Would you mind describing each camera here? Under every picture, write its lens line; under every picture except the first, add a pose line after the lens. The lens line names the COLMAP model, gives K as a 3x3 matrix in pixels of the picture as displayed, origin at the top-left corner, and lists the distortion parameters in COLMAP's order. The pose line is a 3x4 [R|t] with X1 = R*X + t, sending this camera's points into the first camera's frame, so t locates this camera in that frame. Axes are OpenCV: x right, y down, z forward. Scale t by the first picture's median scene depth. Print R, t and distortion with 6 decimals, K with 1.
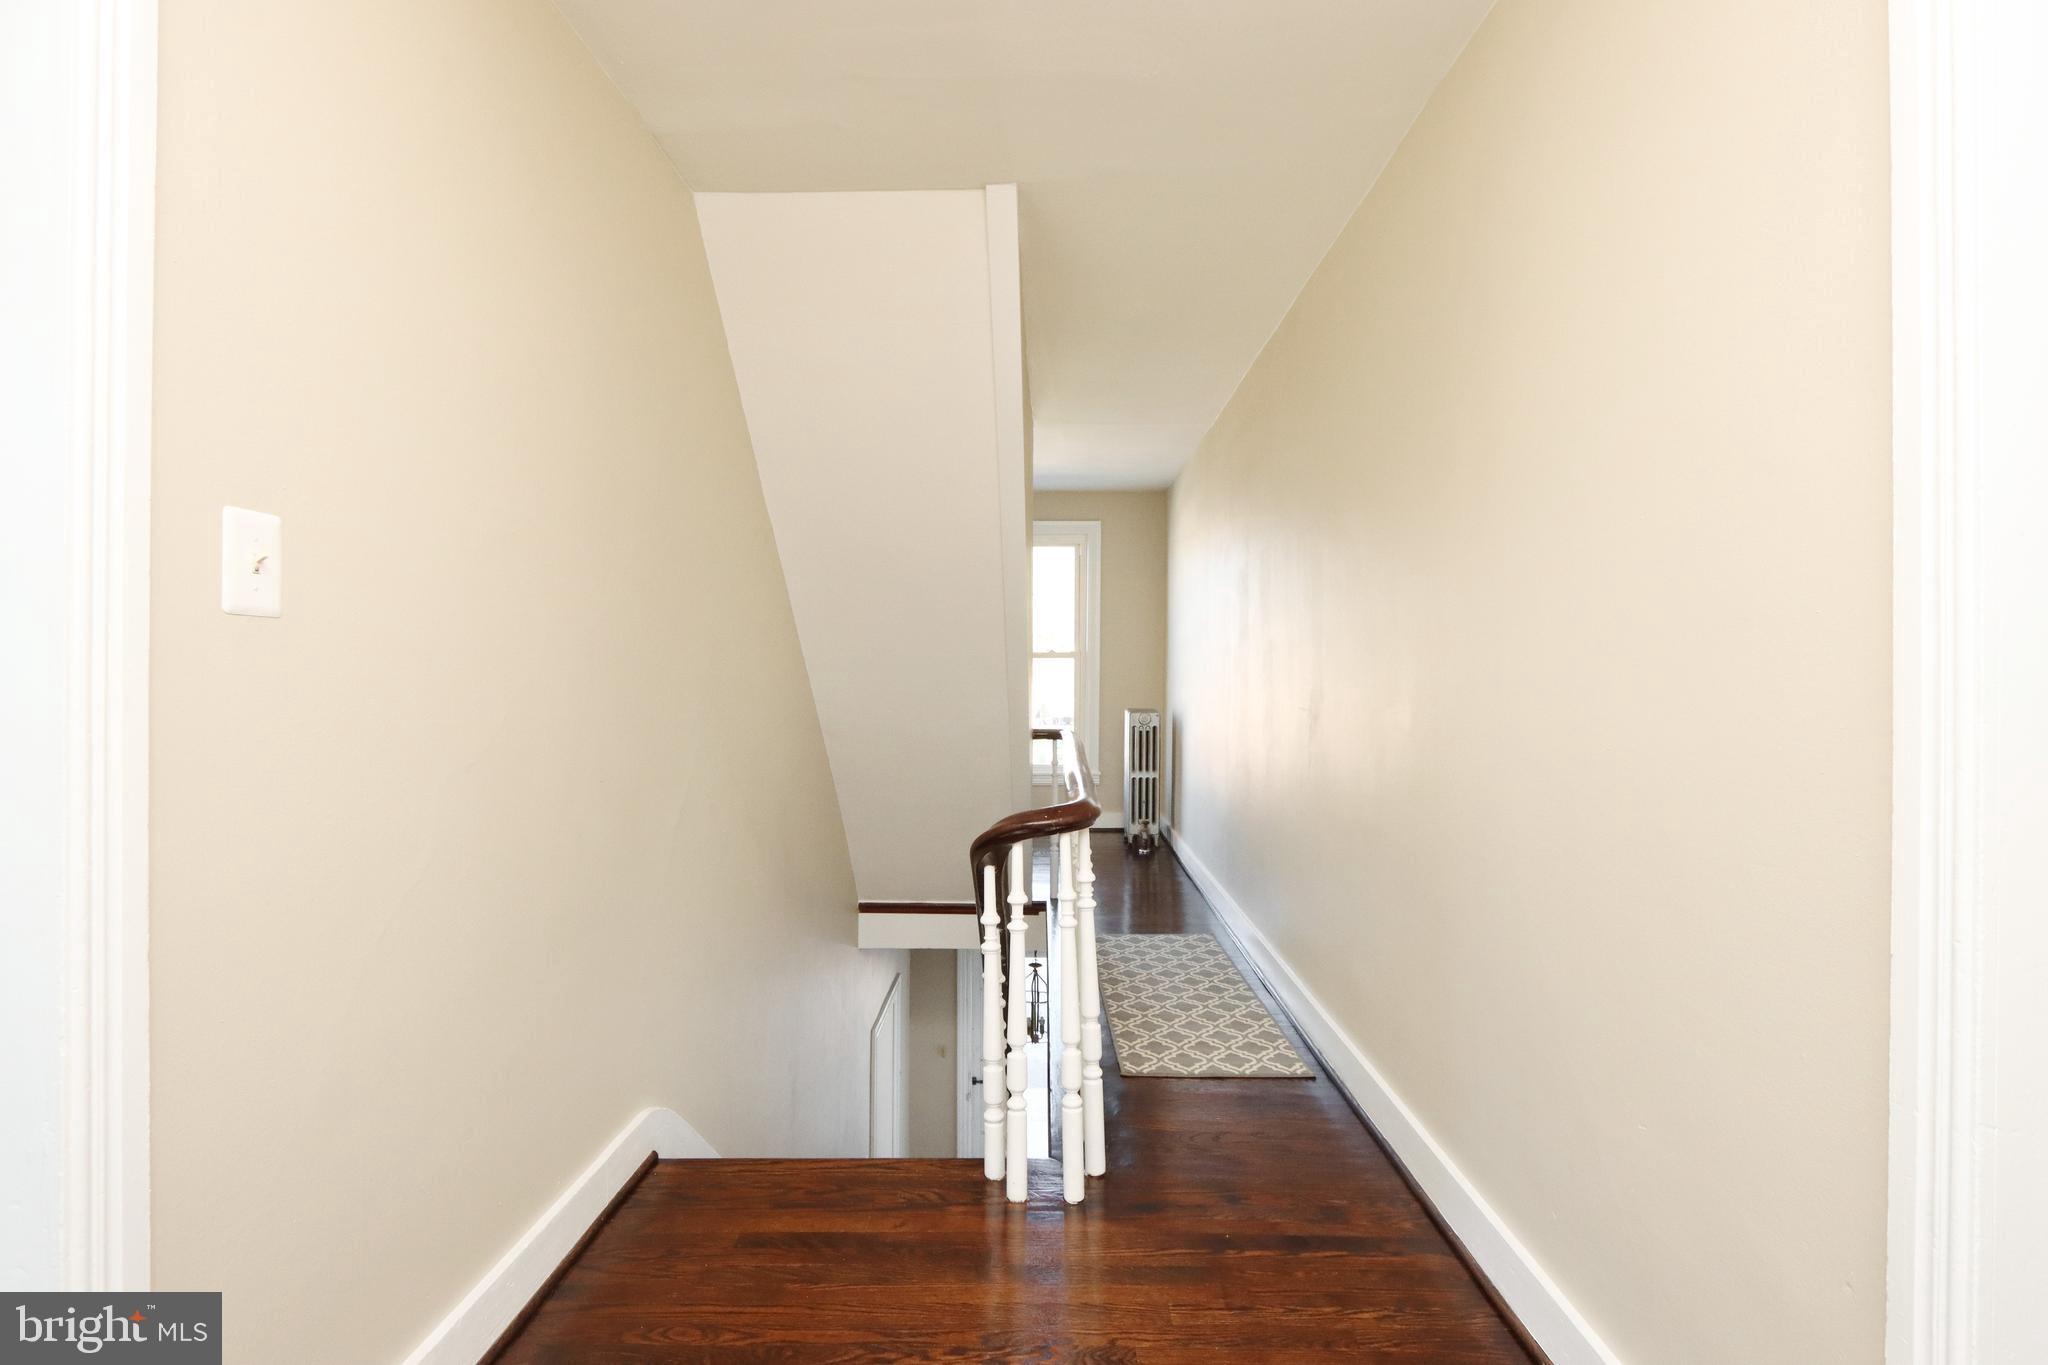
lens RADIAL K [[950.8, 0, 1023.2], [0, 950.8, 681.8], [0, 0, 1]] dist [-0.016208, 0.000487]
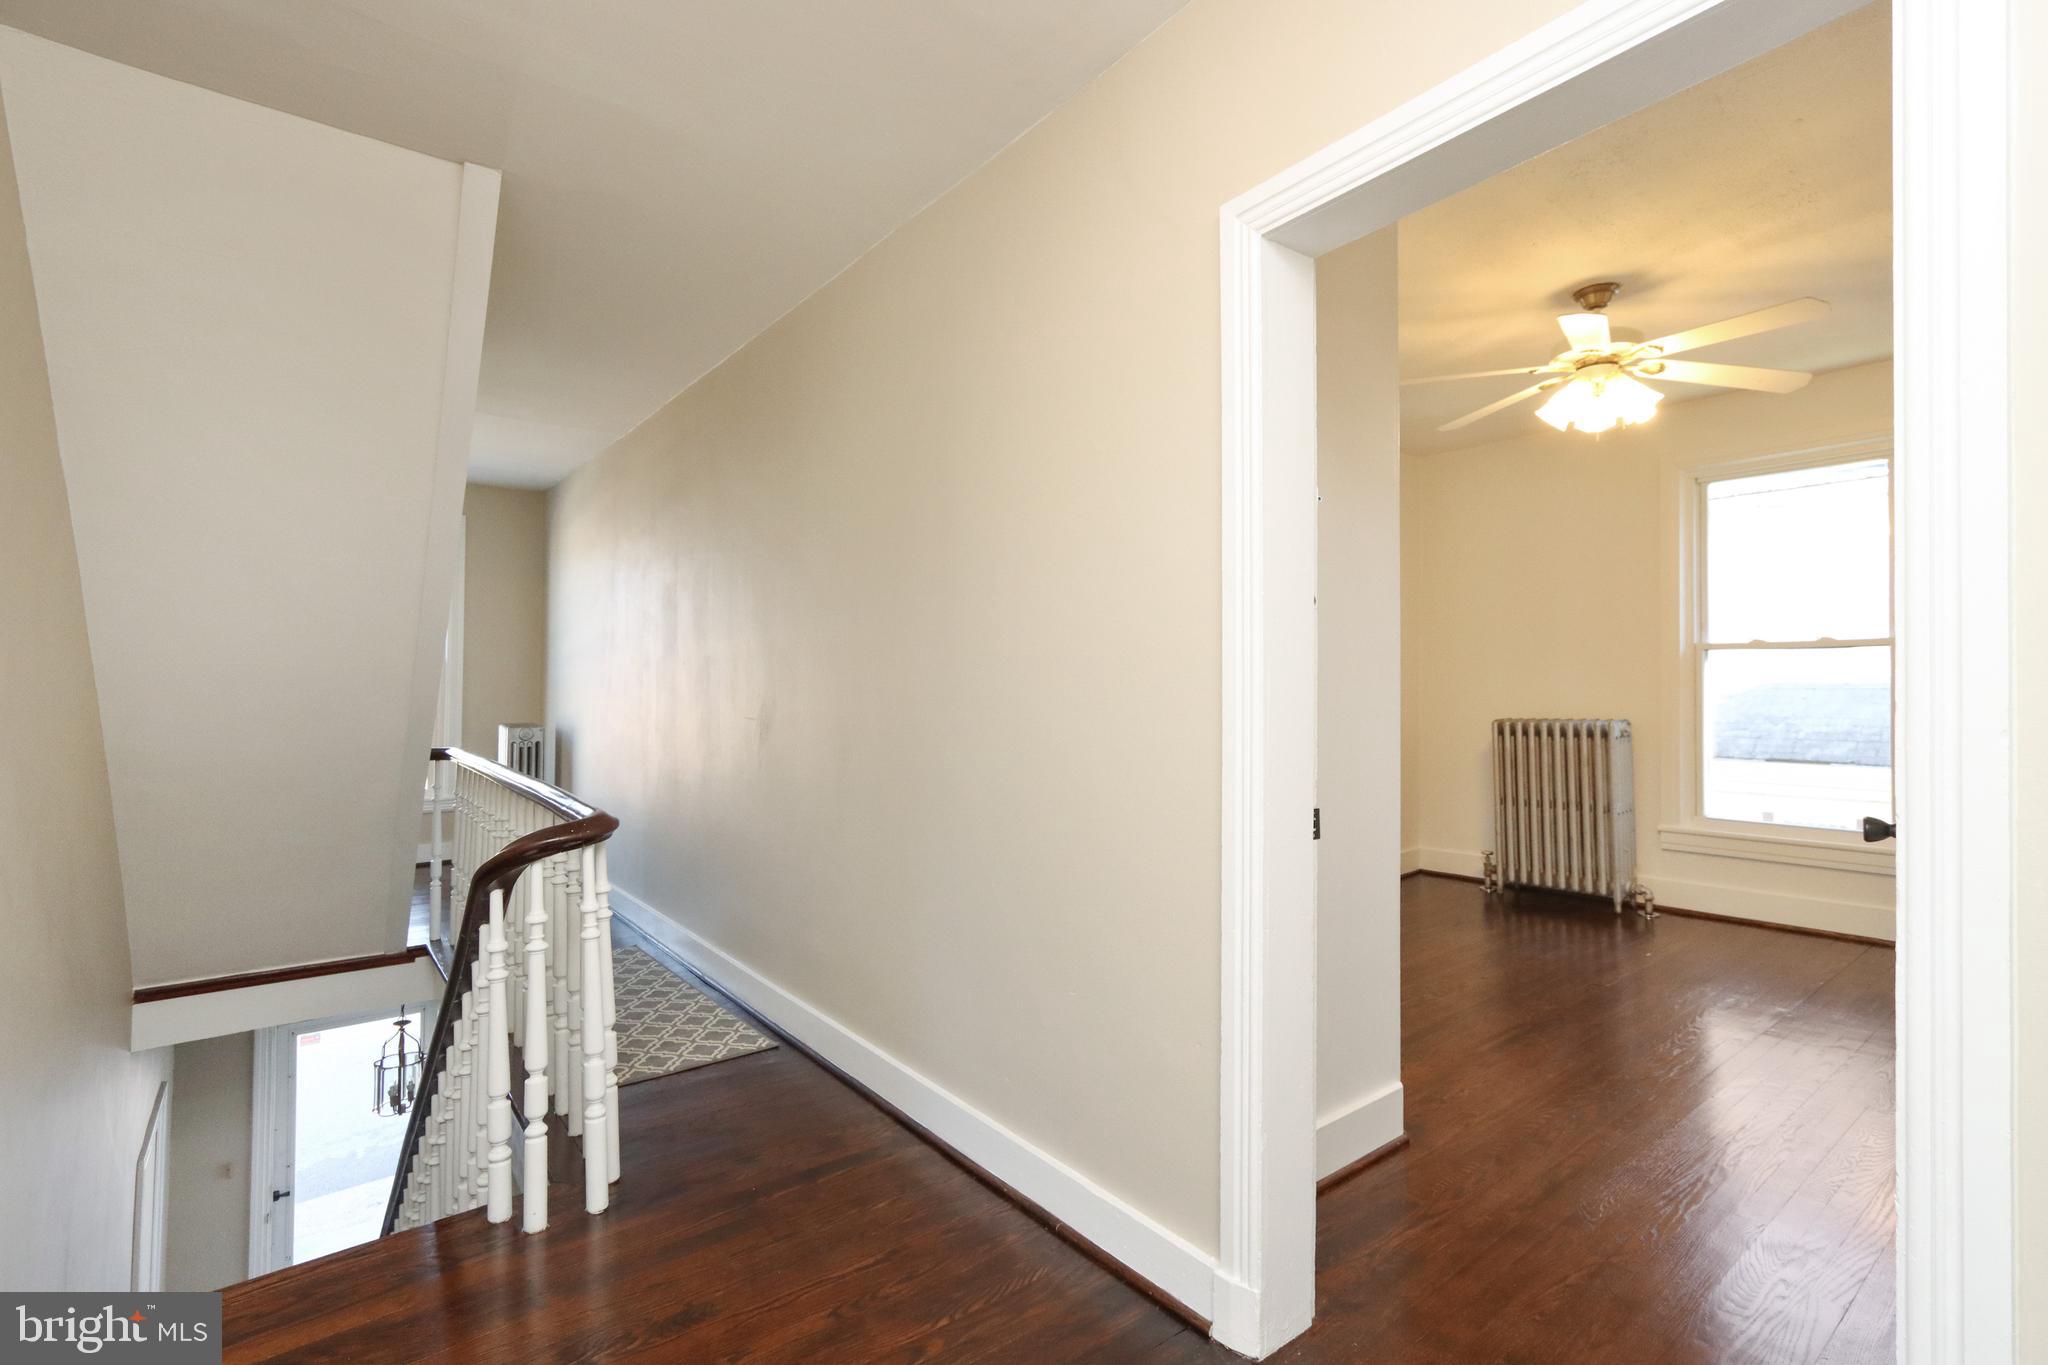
lens RADIAL K [[936.9, 0, 1027.1], [0, 936.9, 682.4], [0, 0, 1]] dist [0.017515, -0.000027]
pose [[0.774972, 0.002724, 0.631990, -0.154557], [0.003581, 0.999956, -0.008701, -0.003905], [-0.631985, 0.009007, 0.774928, -0.052417]]
